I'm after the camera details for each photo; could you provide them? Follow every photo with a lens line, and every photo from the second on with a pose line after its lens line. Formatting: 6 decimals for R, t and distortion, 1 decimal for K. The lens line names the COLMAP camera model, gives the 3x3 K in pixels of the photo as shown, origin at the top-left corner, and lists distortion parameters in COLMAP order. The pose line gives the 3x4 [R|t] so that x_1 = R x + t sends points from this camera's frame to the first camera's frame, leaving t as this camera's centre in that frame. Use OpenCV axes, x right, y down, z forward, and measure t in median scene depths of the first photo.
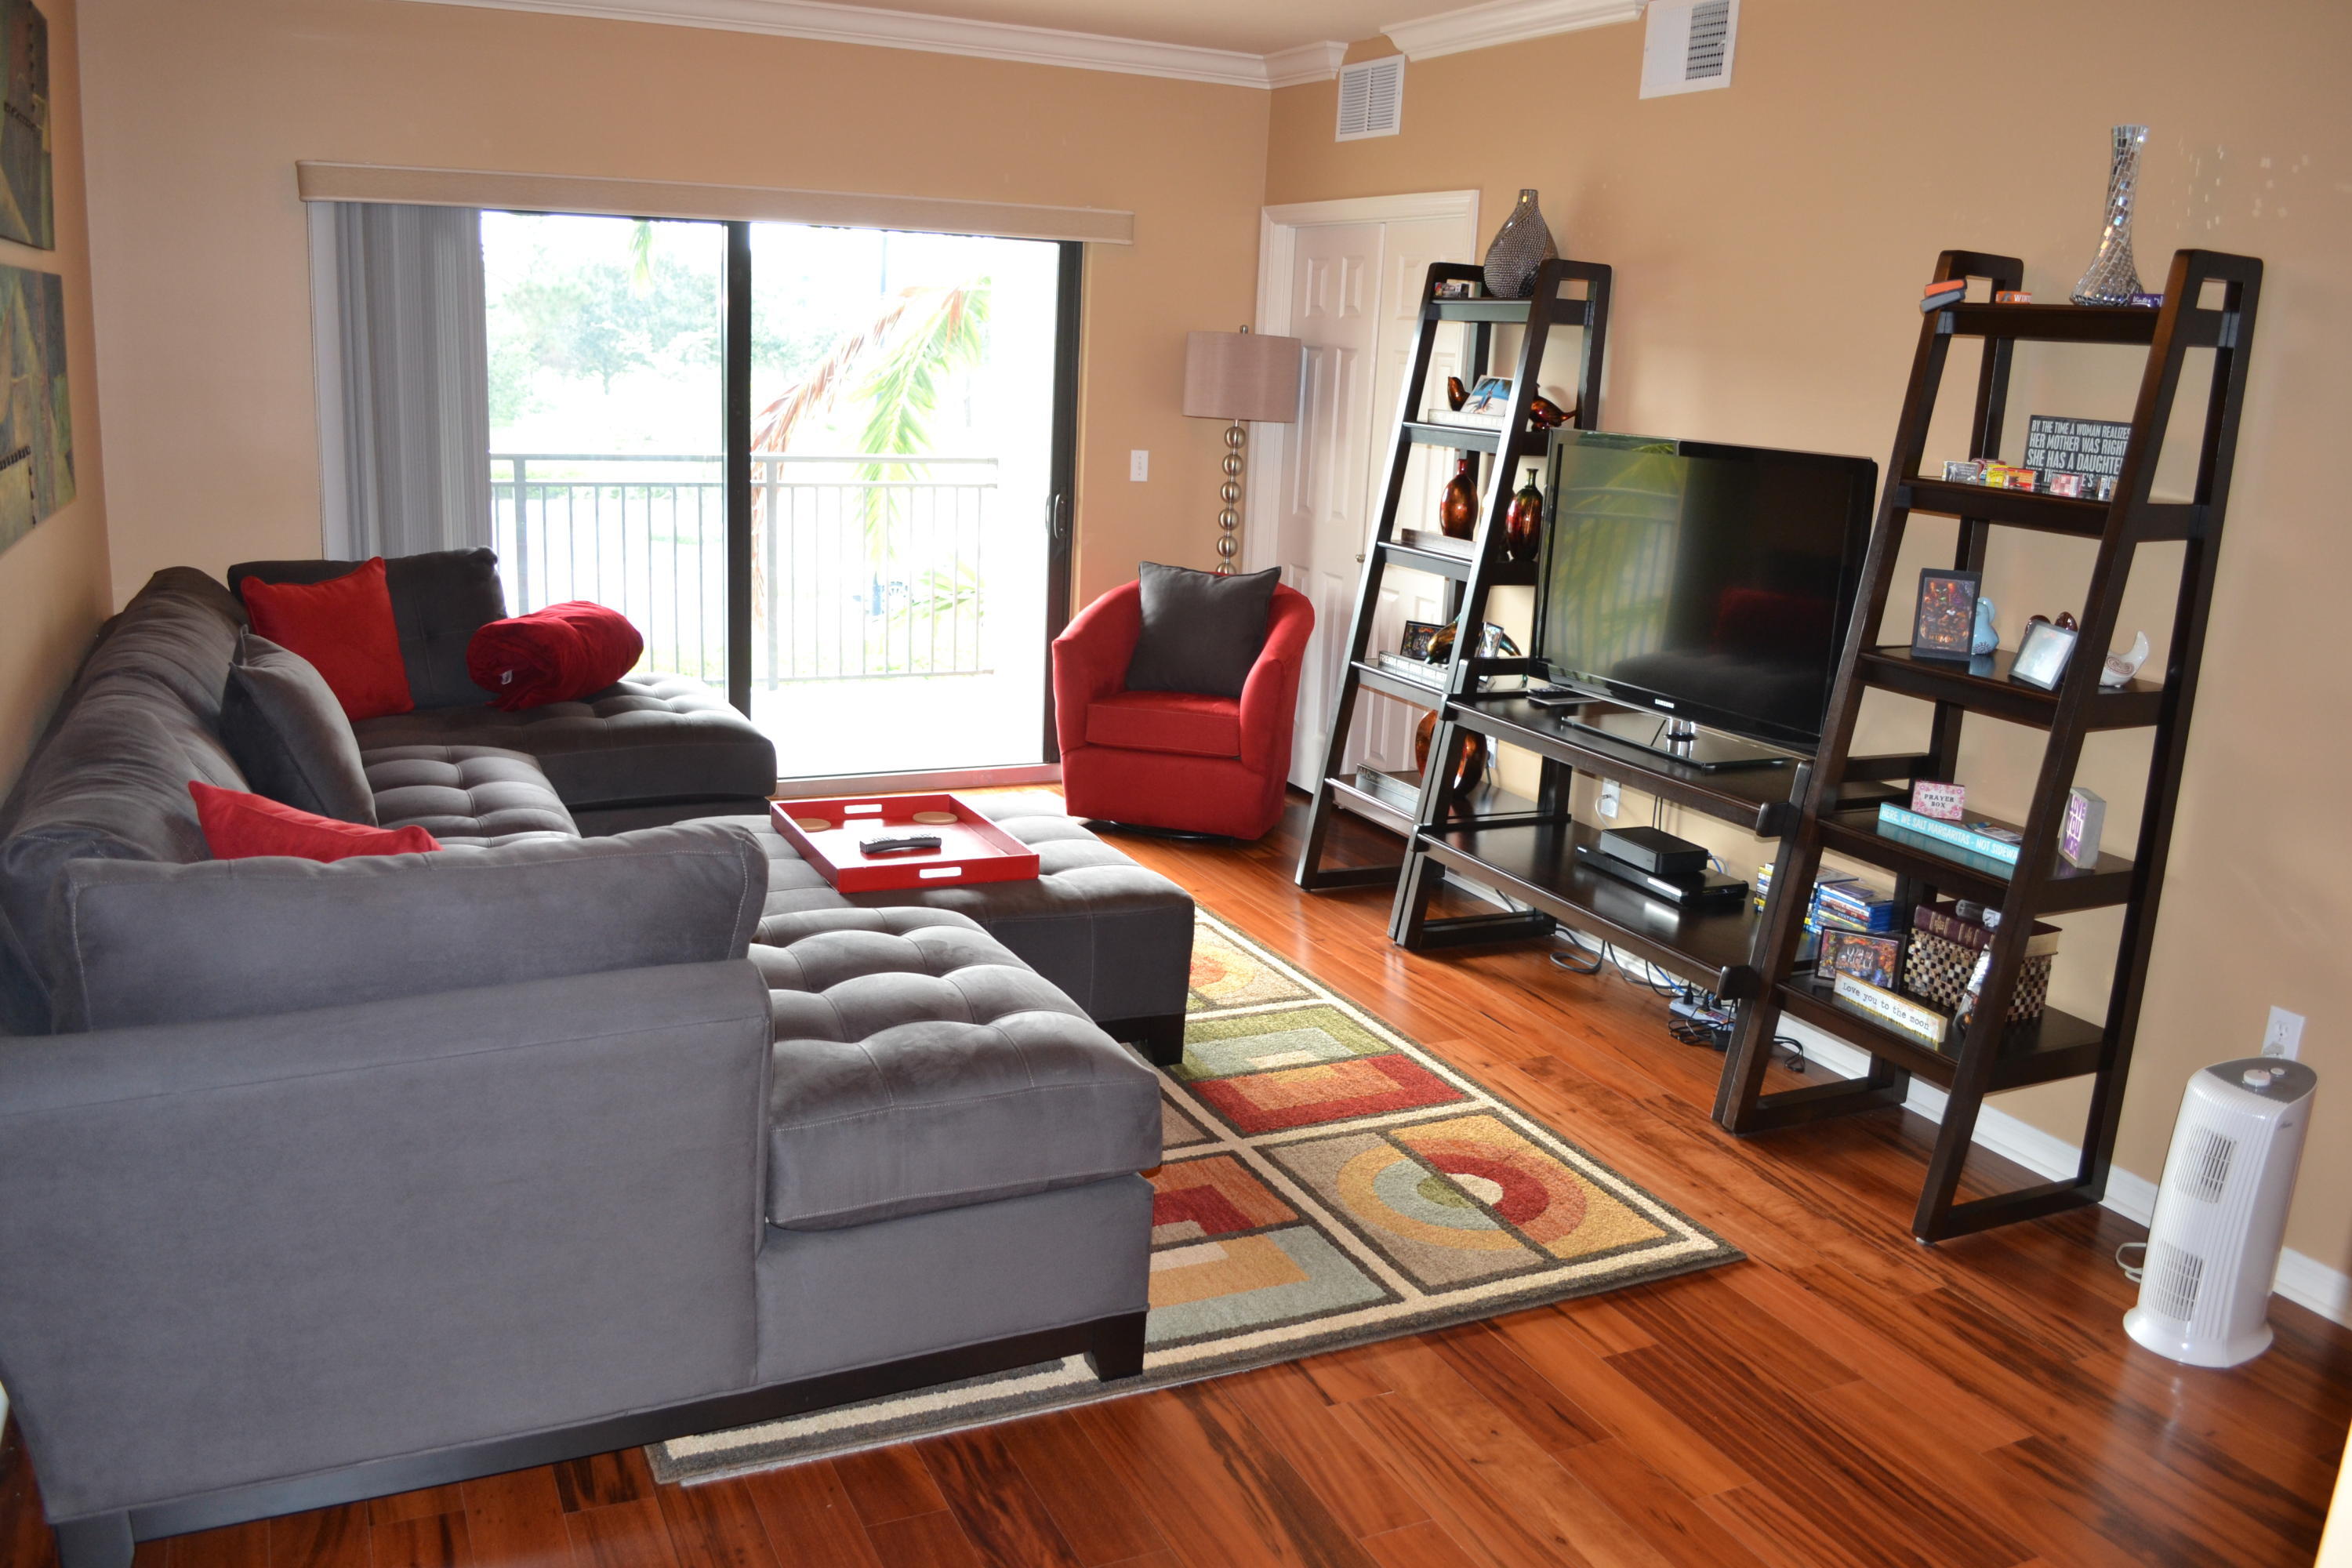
lens RADIAL K [[1860.7, 0, 1177.5], [0, 1860.7, 783.9], [0, 0, 1]] dist [-0.070302, -0.011373]
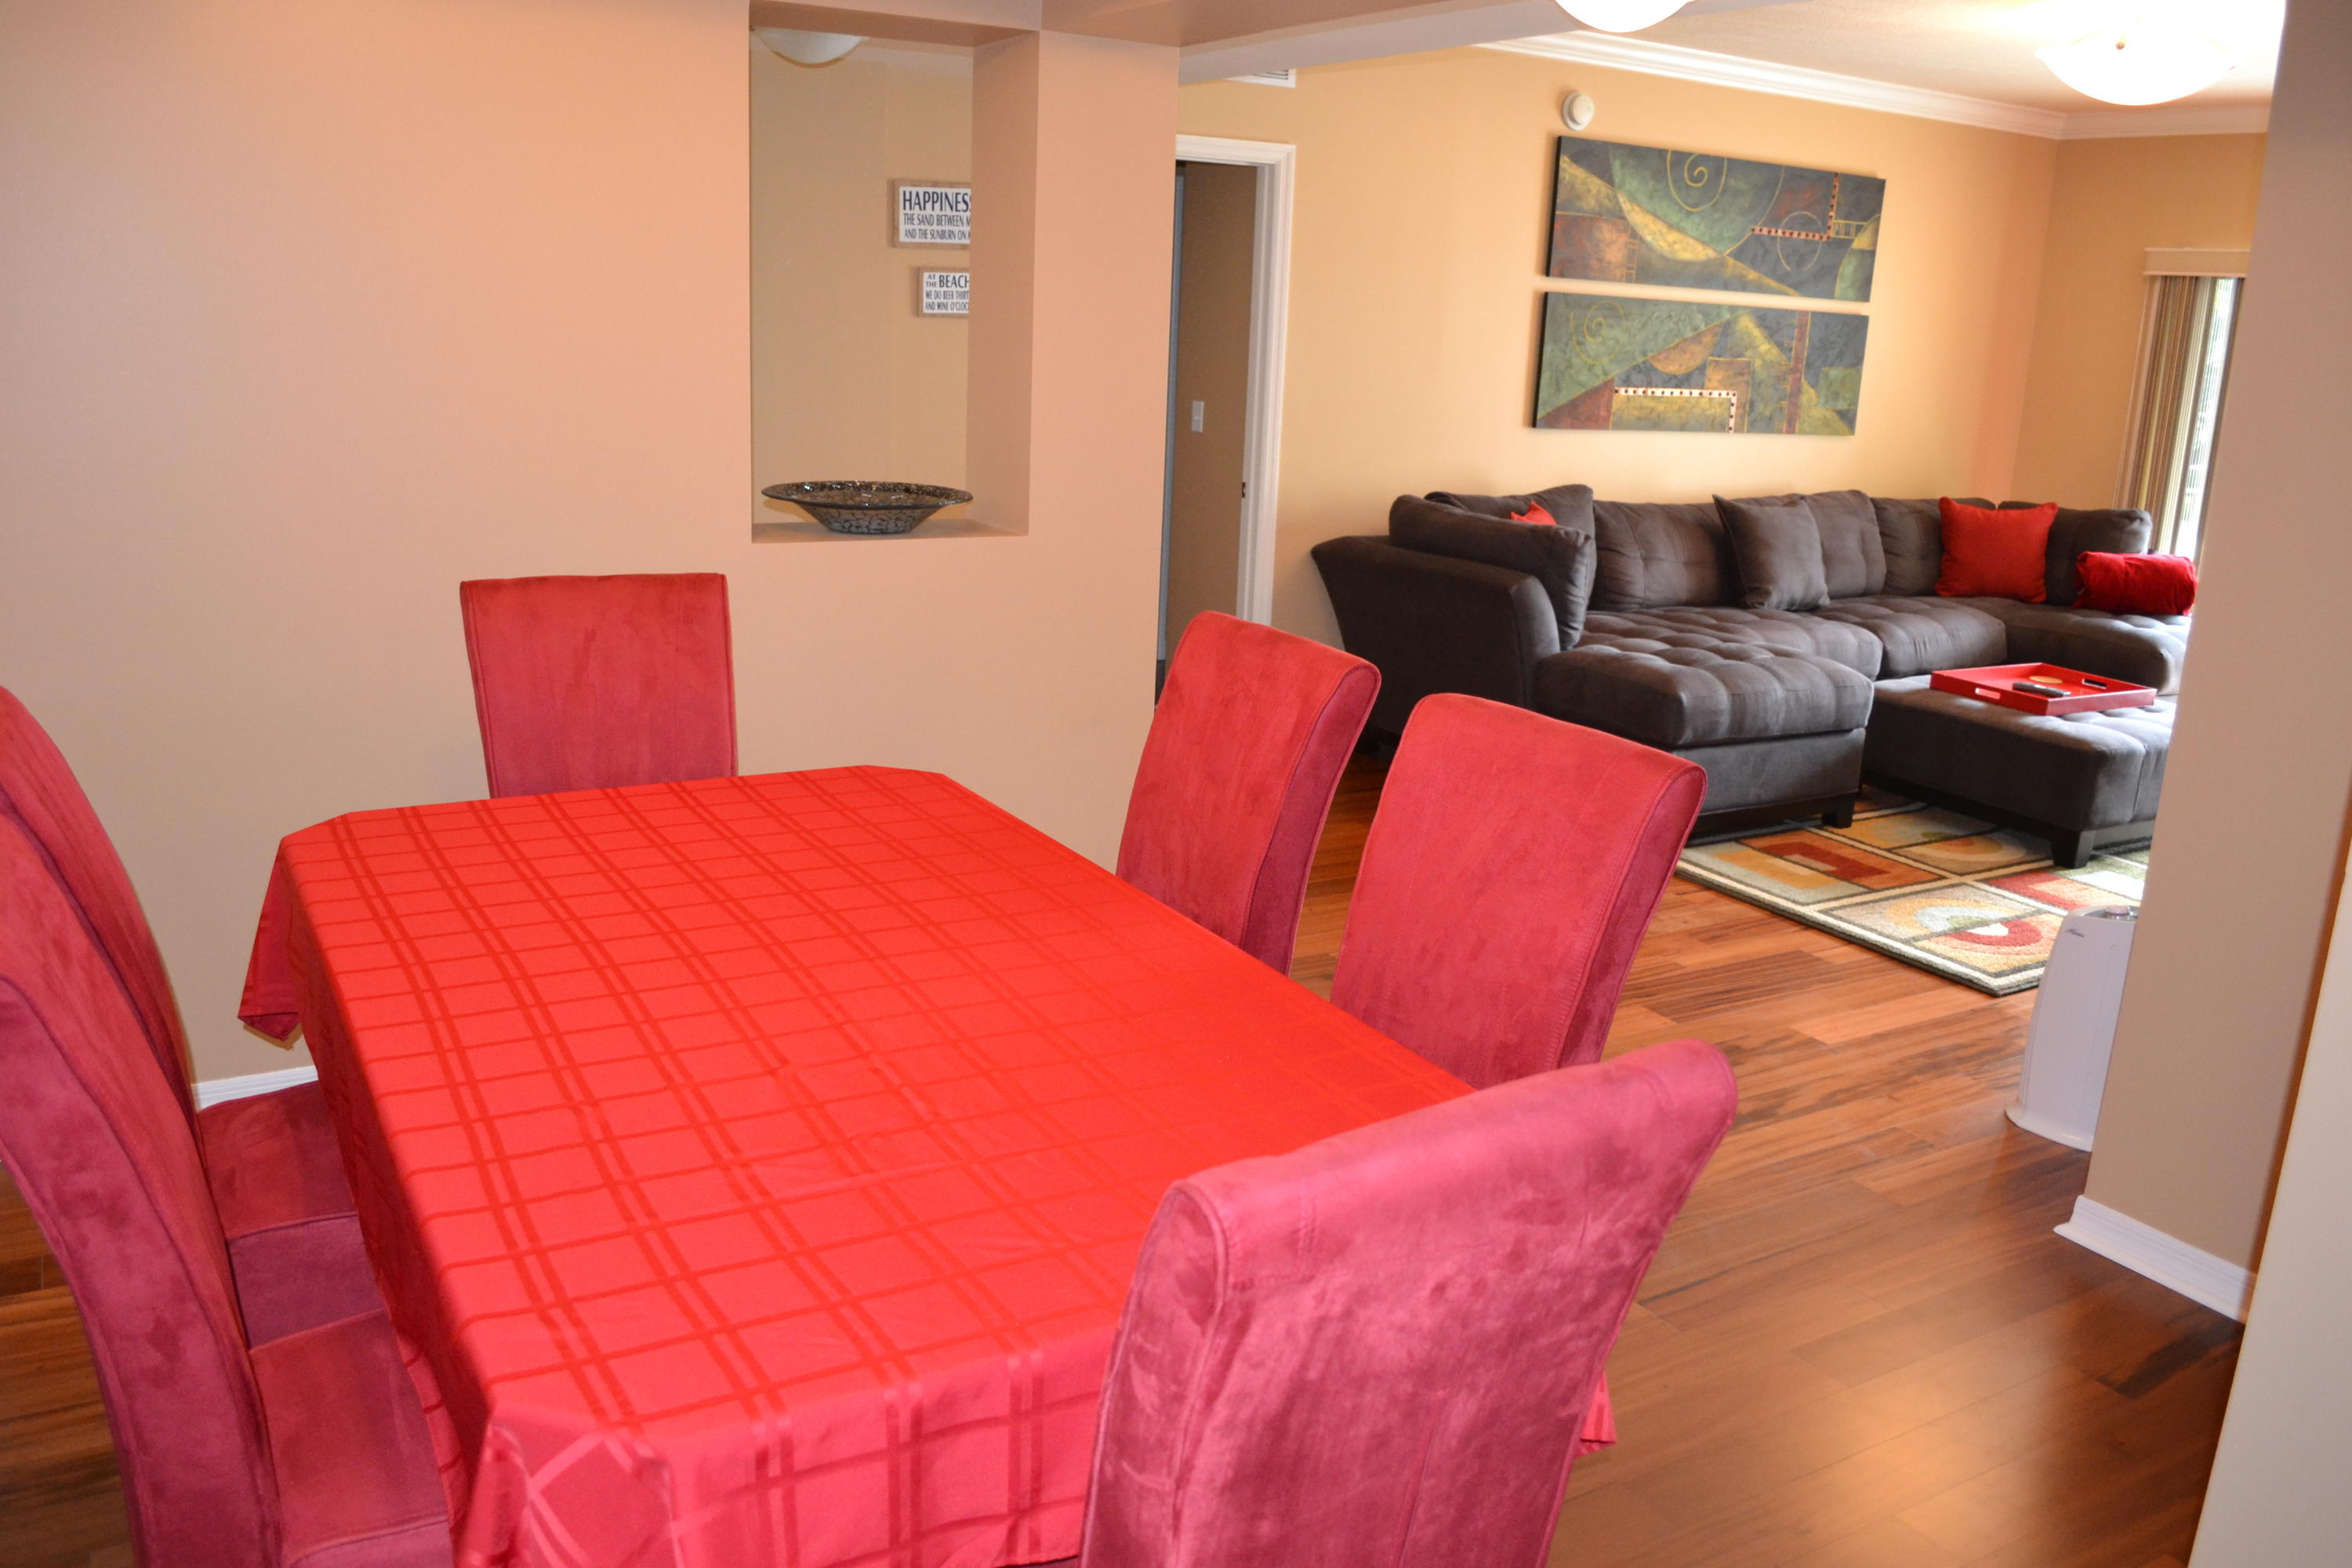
lens RADIAL K [[1860.7, 0, 1178.1], [0, 1860.7, 786.5], [0, 0, 1]] dist [-0.070302, -0.011373]
pose [[0.085654, 0.202524, -0.975524, 1.526587], [-0.276830, 0.945406, 0.171965, 0.056882], [0.957094, 0.255325, 0.137043, 0.236617]]
